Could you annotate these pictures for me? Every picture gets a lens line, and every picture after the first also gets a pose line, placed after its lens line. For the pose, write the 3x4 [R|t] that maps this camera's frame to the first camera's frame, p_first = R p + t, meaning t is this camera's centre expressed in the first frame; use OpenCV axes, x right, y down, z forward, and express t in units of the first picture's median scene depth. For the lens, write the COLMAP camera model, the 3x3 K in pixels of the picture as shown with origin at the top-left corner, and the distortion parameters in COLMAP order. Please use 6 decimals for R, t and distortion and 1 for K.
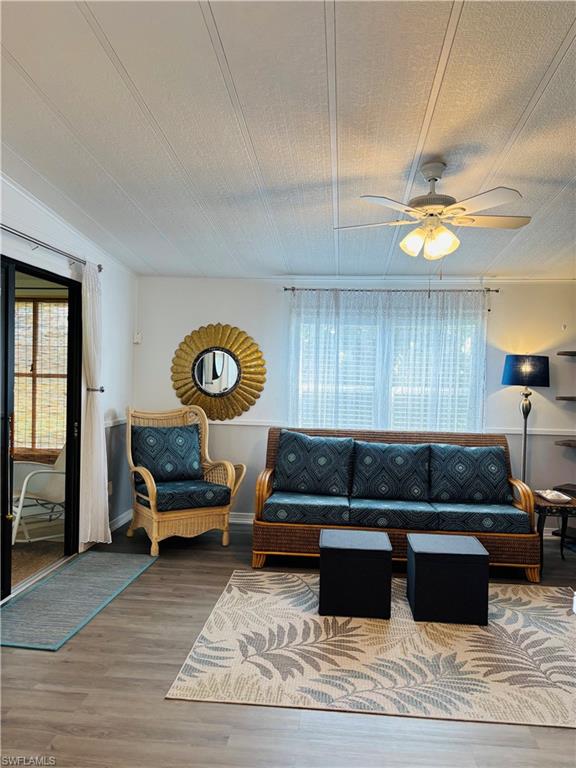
lens RADIAL K [[578.2, 0, 282.6], [0, 578.2, 378.8], [0, 0, 1]] dist [0.043982, -0.029359]
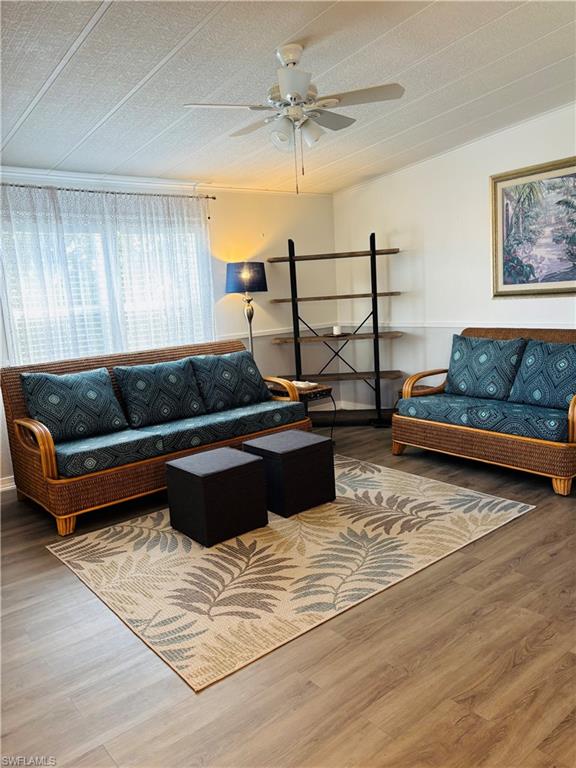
lens RADIAL K [[578.2, 0, 280.4], [0, 578.2, 384.1], [0, 0, 1]] dist [0.043982, -0.029359]
pose [[0.716673, -0.176017, 0.674832, -0.375362], [0.077269, 0.981709, 0.174001, -0.002779], [-0.693116, -0.072558, 0.717165, 0.236971]]
